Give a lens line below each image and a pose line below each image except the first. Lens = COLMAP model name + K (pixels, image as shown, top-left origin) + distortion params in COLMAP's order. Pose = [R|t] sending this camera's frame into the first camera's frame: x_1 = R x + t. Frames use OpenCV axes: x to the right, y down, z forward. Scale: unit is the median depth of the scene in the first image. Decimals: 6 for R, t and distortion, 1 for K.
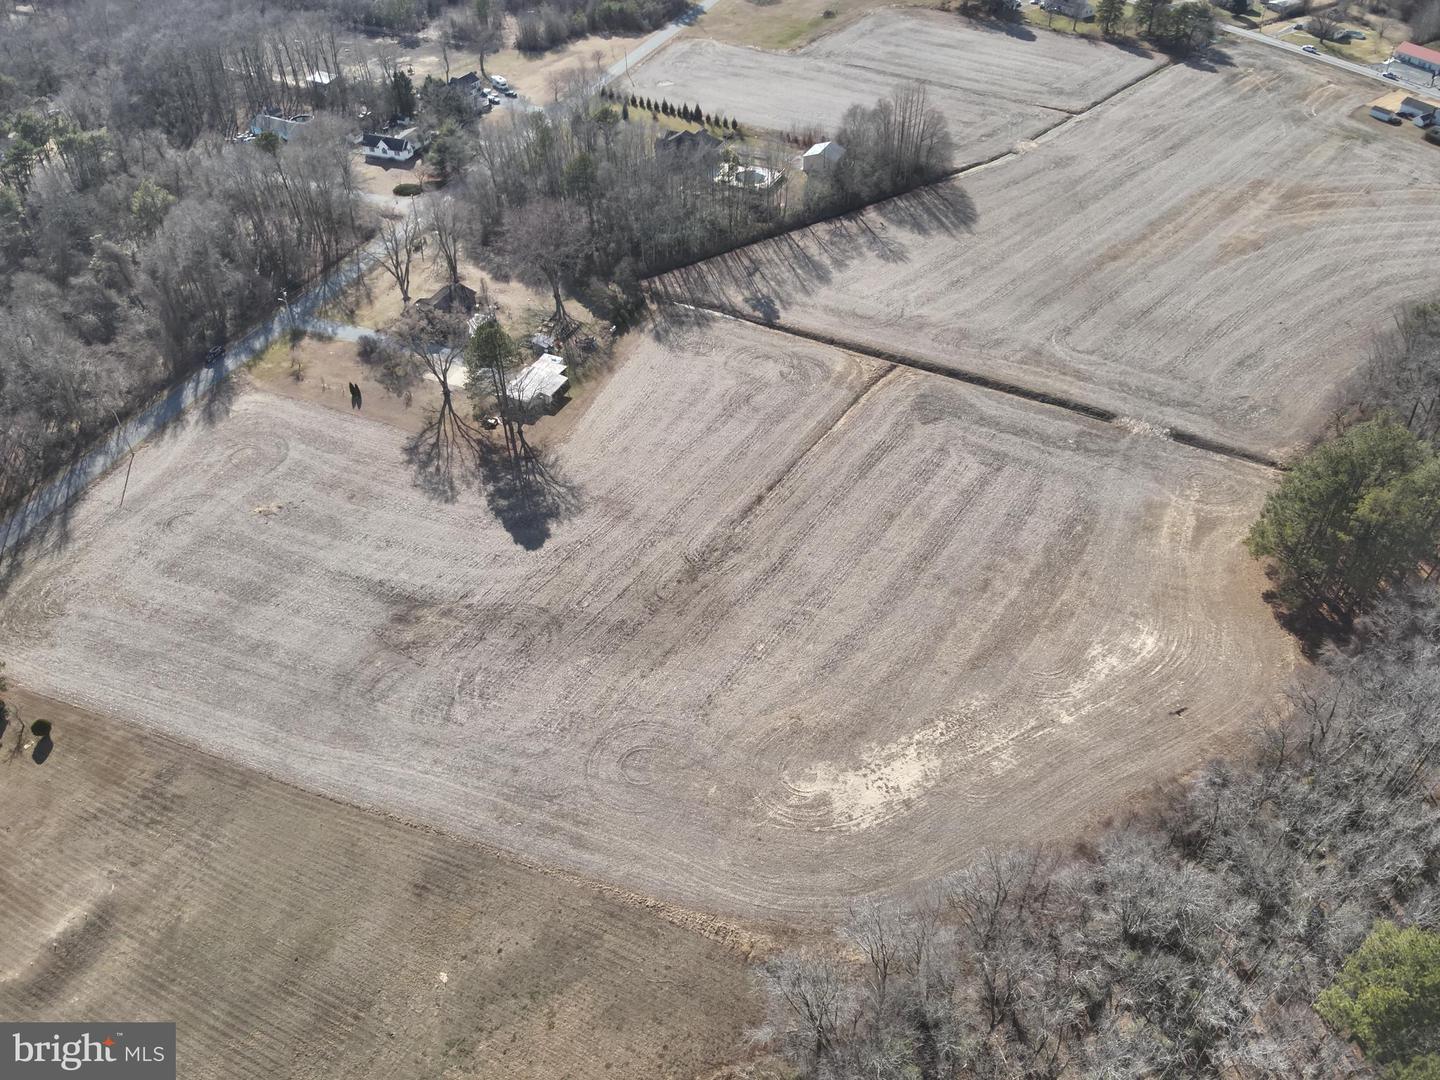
lens RADIAL K [[1039.4, 0, 719.2], [0, 1039.4, 541.9], [0, 0, 1]] dist [0.118539, -0.214475]
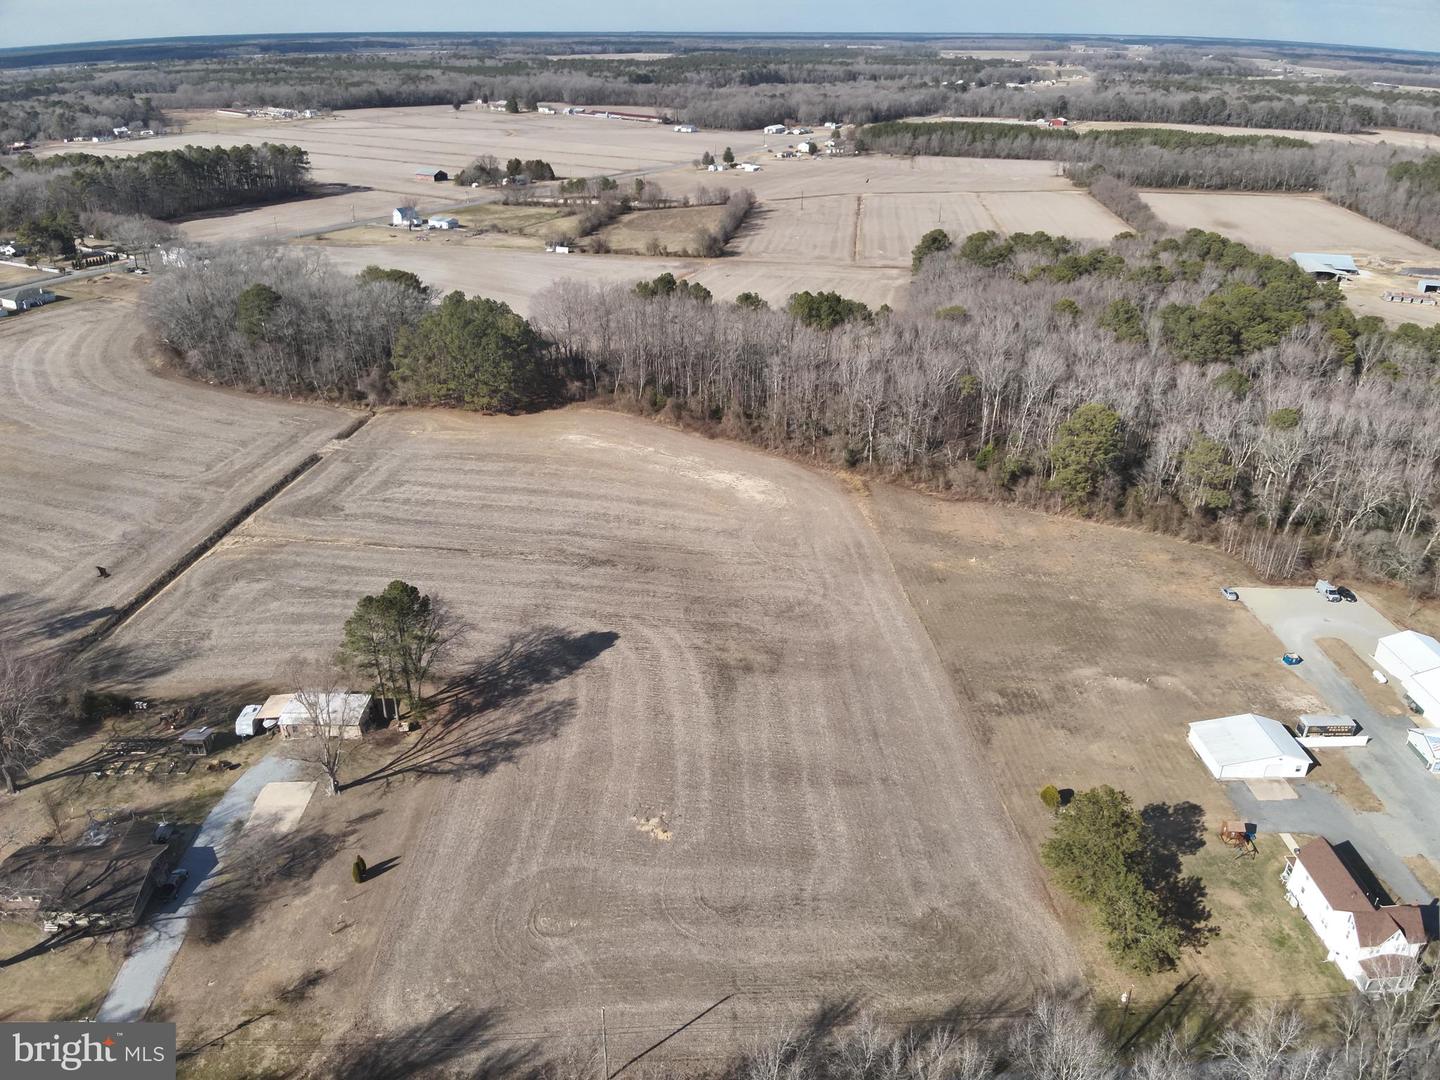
lens RADIAL K [[1039.4, 0, 719.7], [0, 1039.4, 532.7], [0, 0, 1]] dist [0.118539, -0.214475]
pose [[-0.405059, -0.390706, 0.826605, -0.898497], [0.607086, 0.561089, 0.562695, -0.490699], [-0.683647, 0.729745, 0.009918, 0.757310]]
